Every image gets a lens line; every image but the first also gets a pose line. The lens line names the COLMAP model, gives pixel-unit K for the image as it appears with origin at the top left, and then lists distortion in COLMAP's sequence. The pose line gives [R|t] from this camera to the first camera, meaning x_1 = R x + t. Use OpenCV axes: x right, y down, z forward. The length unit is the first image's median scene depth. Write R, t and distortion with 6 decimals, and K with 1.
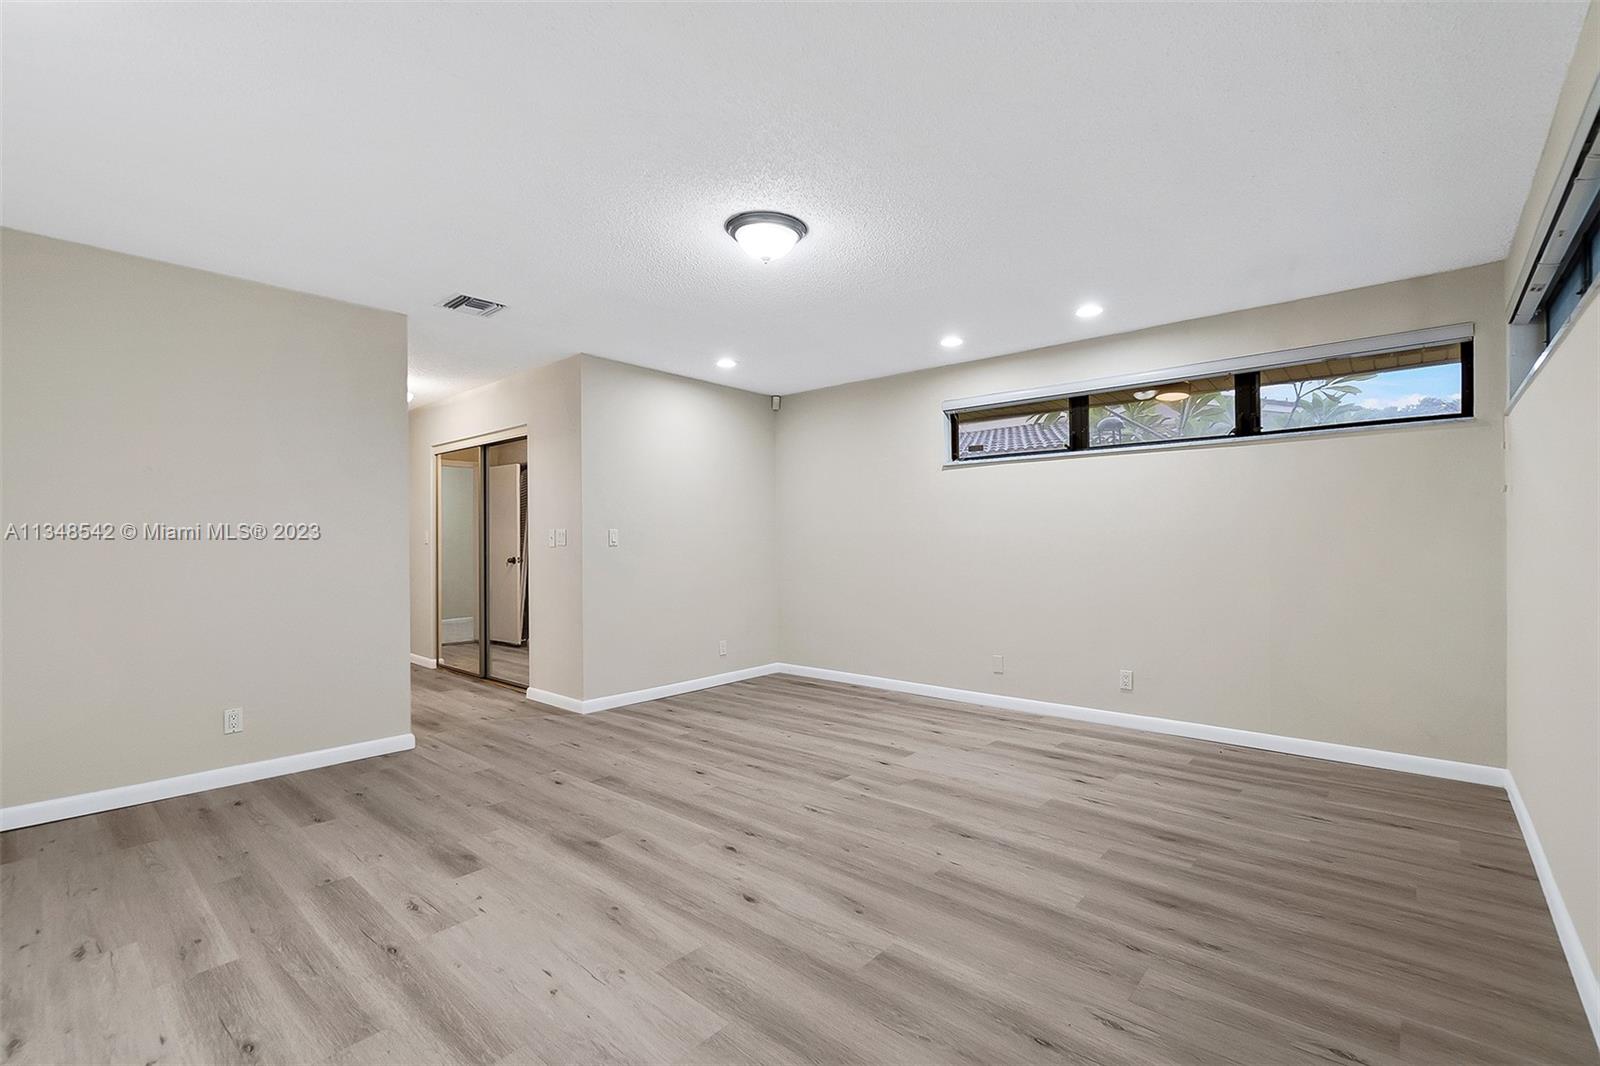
lens RADIAL K [[707.4, 0, 787.2], [0, 707.4, 537.7], [0, 0, 1]] dist [-0.002093, -0.000559]
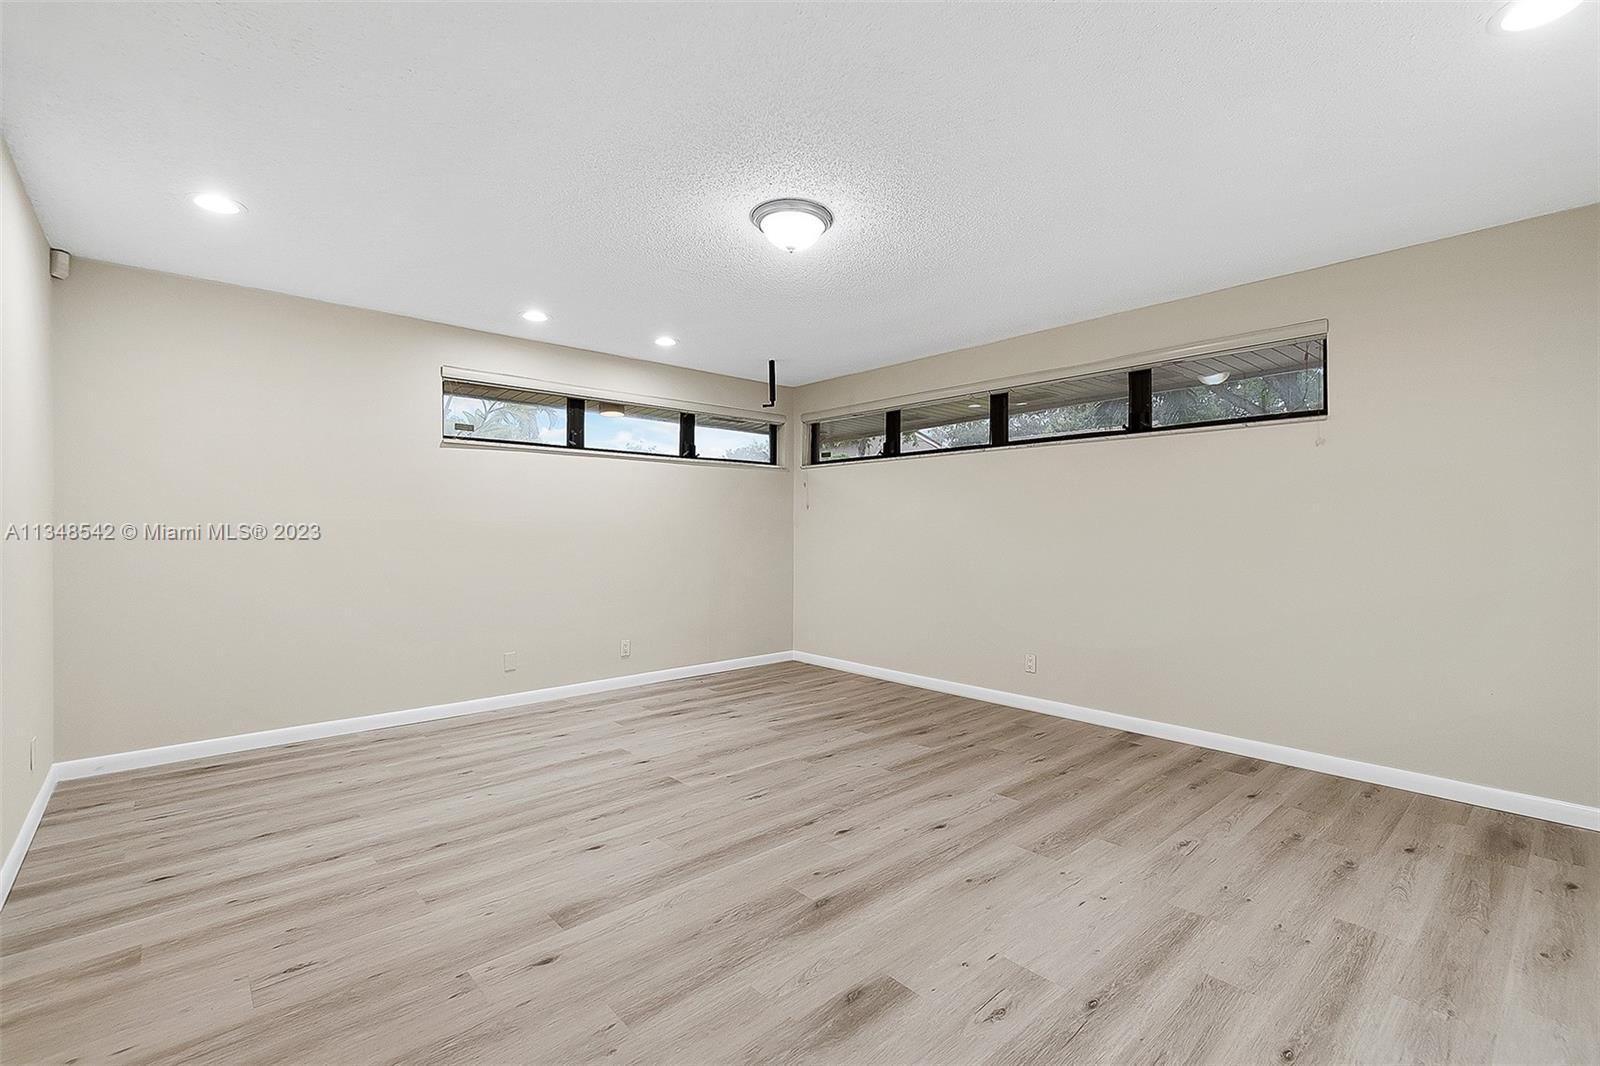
lens RADIAL K [[707.4, 0, 788.4], [0, 707.4, 532.8], [0, 0, 1]] dist [-0.002093, -0.000559]
pose [[0.111779, 0.003327, 0.993728, -0.909397], [-0.007502, 0.999969, -0.002504, 0.009424], [-0.993705, -0.007175, 0.111800, 0.796124]]
